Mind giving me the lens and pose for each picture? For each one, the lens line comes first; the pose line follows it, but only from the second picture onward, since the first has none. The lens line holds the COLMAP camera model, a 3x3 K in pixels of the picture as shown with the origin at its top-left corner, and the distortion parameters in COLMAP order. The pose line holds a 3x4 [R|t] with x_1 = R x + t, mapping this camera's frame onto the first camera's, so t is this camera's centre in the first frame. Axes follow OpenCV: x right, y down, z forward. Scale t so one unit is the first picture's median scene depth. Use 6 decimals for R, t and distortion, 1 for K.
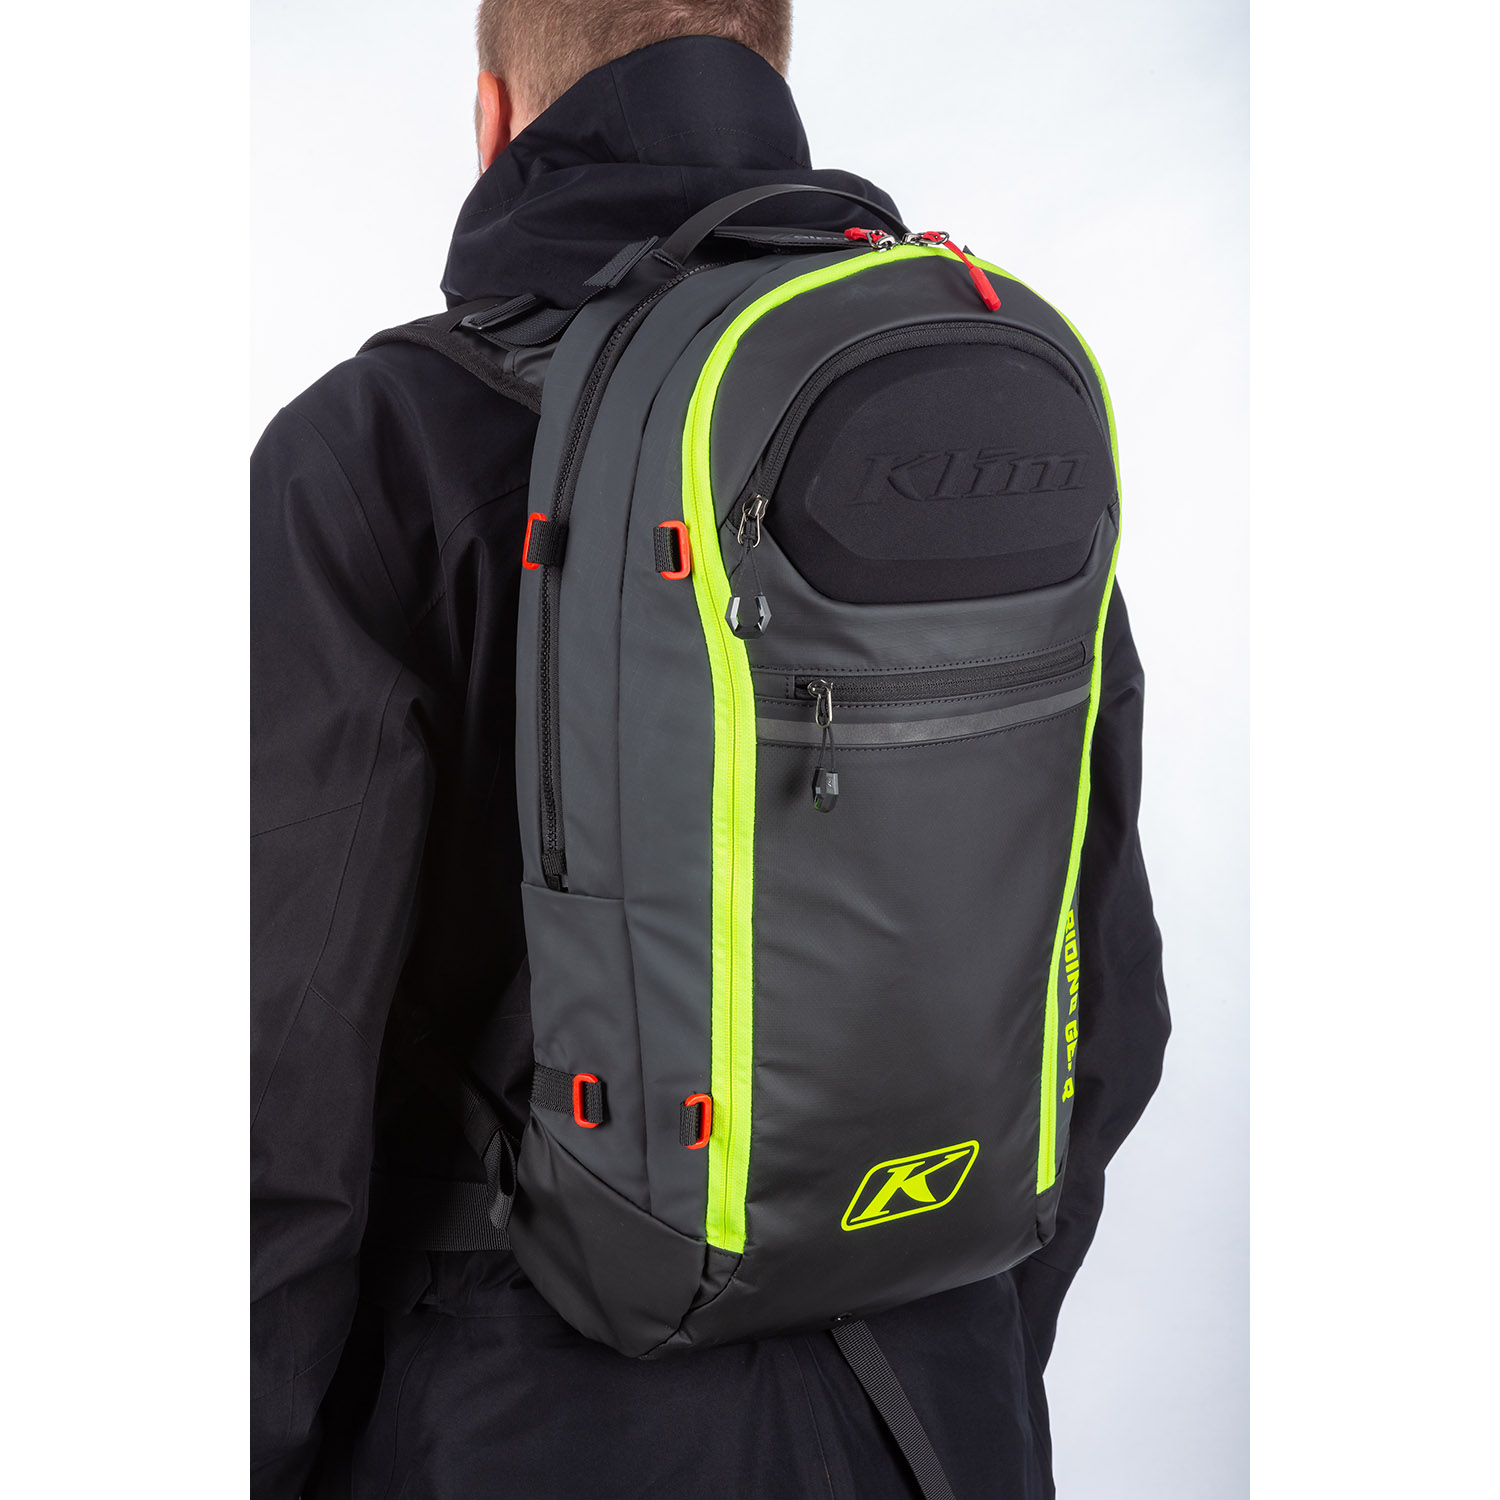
lens RADIAL K [[3018.3, 0, 750.0], [0, 3018.3, 750.0], [0, 0, 1]] dist [0.055324, 0.221918]
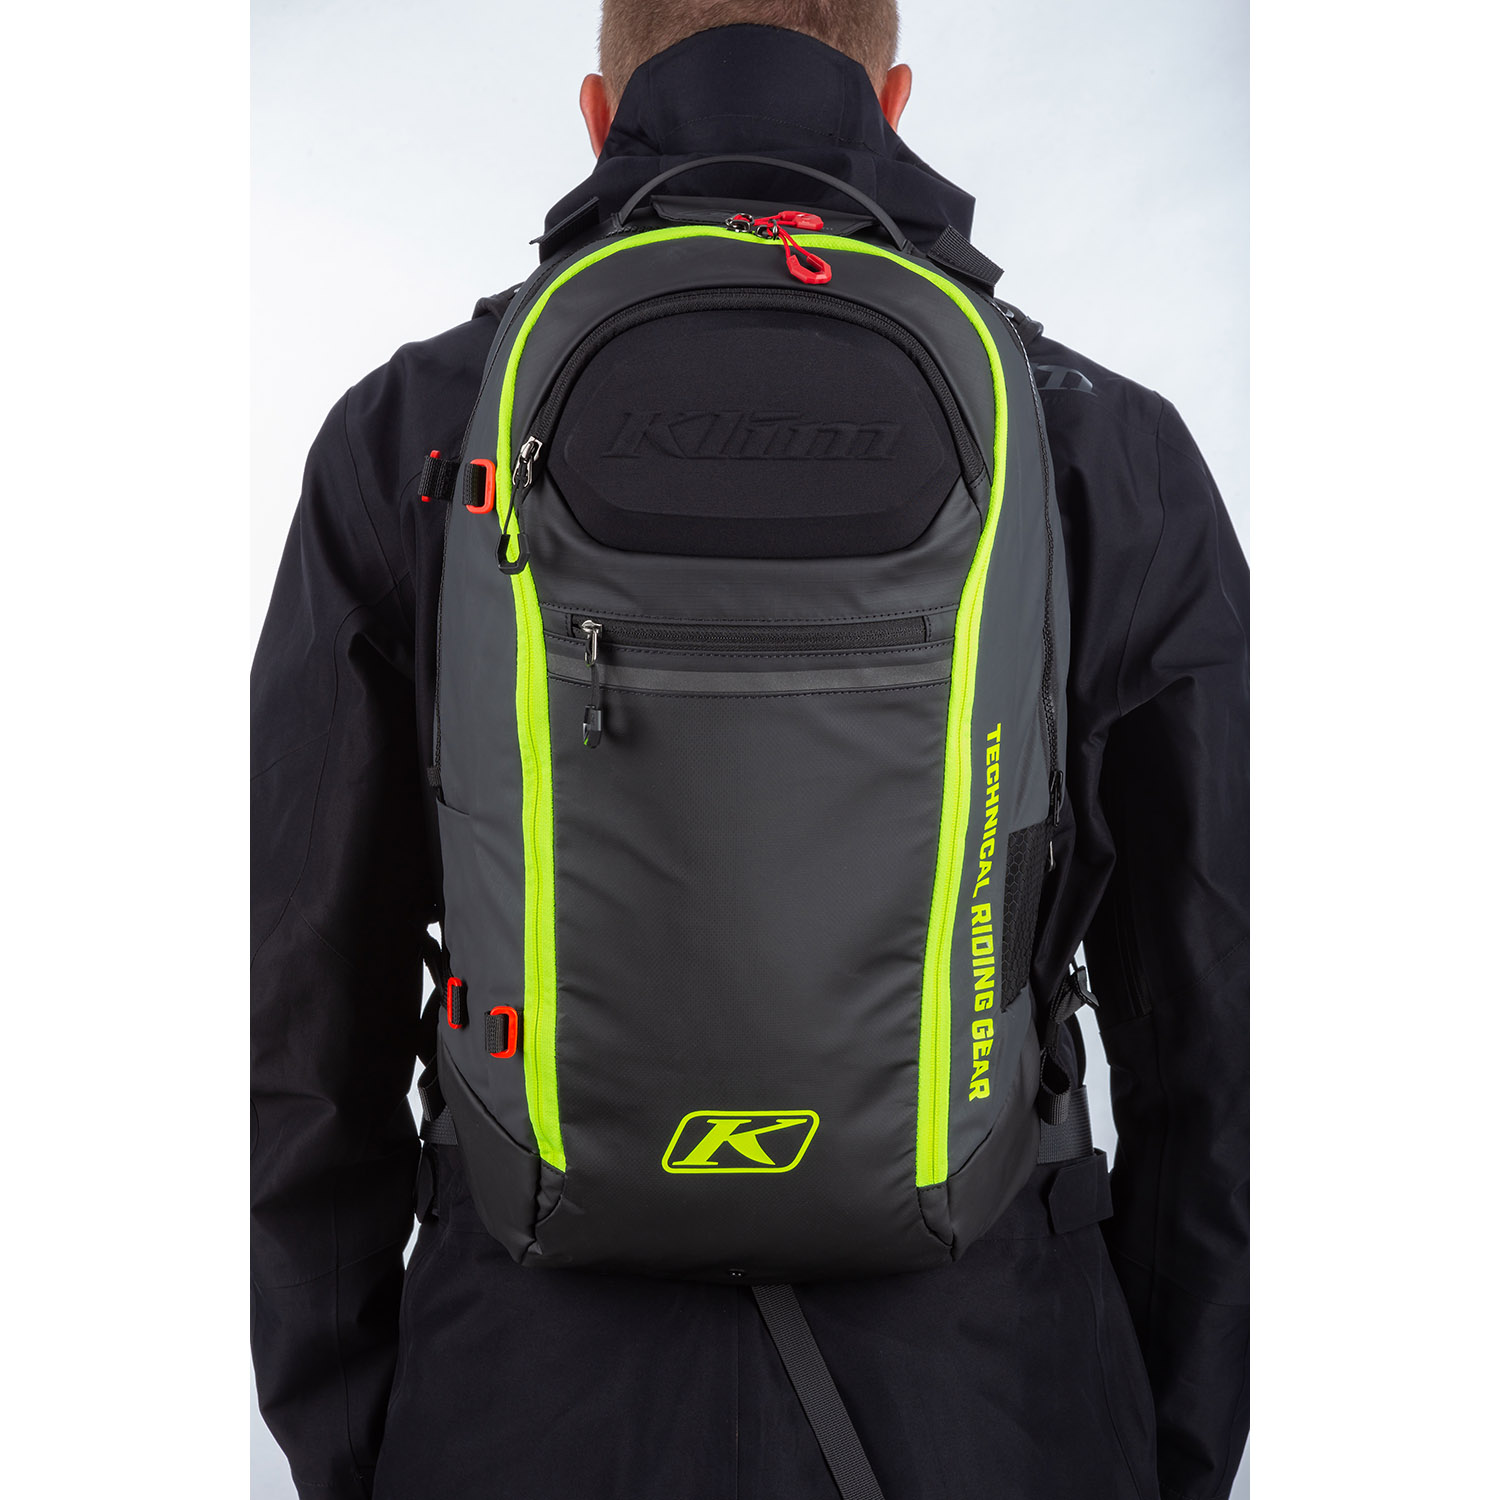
lens RADIAL K [[3018.3, 0, 750.0], [0, 3018.3, 750.0], [0, 0, 1]] dist [0.055324, 0.221918]
pose [[0.852838, 0.100928, -0.512330, 0.580976], [-0.125011, 0.992075, -0.012660, 0.026401], [0.506991, 0.074844, 0.858696, 0.122084]]
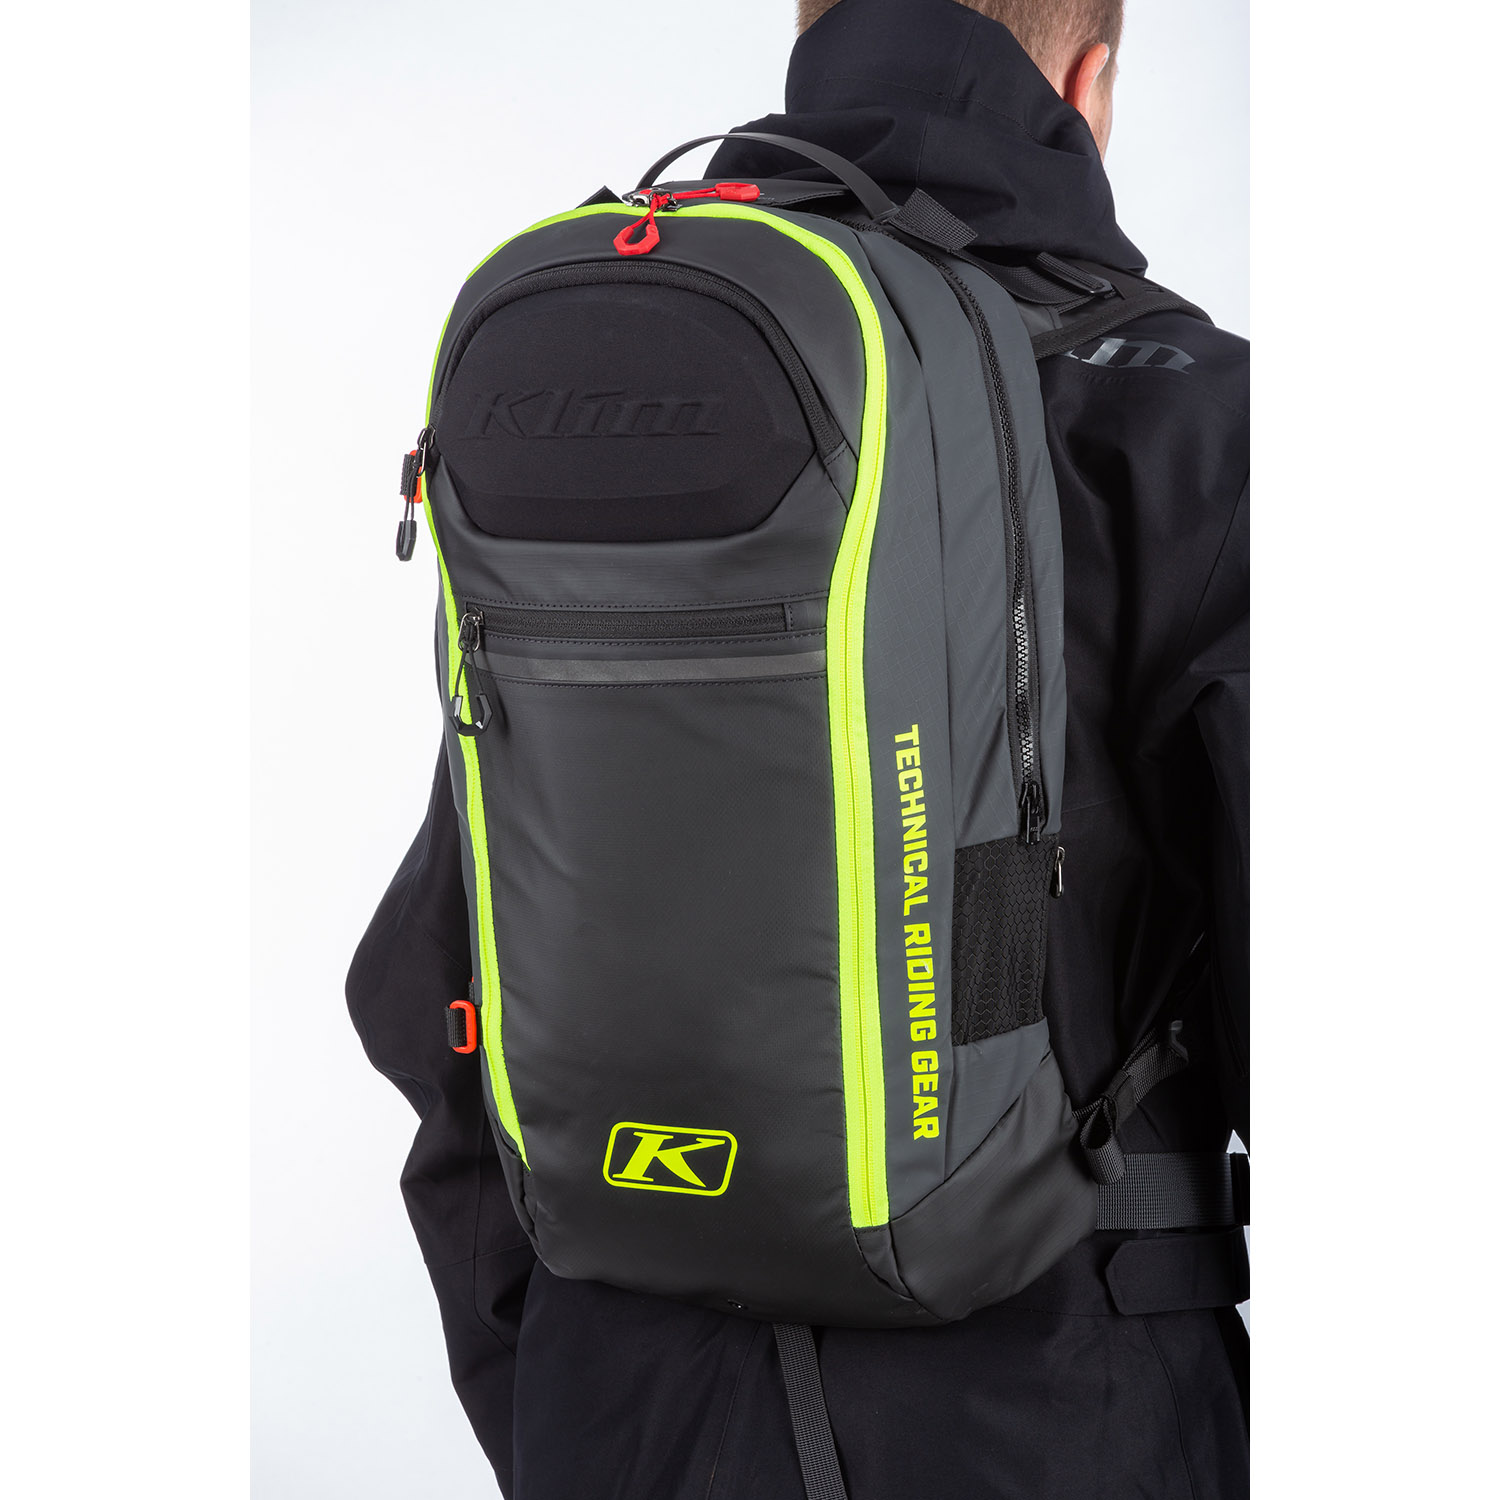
lens RADIAL K [[3018.3, 0, 750.0], [0, 3018.3, 750.0], [0, 0, 1]] dist [0.055324, 0.221918]
pose [[0.478639, 0.098351, -0.872486, 0.926746], [-0.153587, 0.987764, 0.027089, -0.016445], [0.864474, 0.121036, 0.487888, 0.549488]]
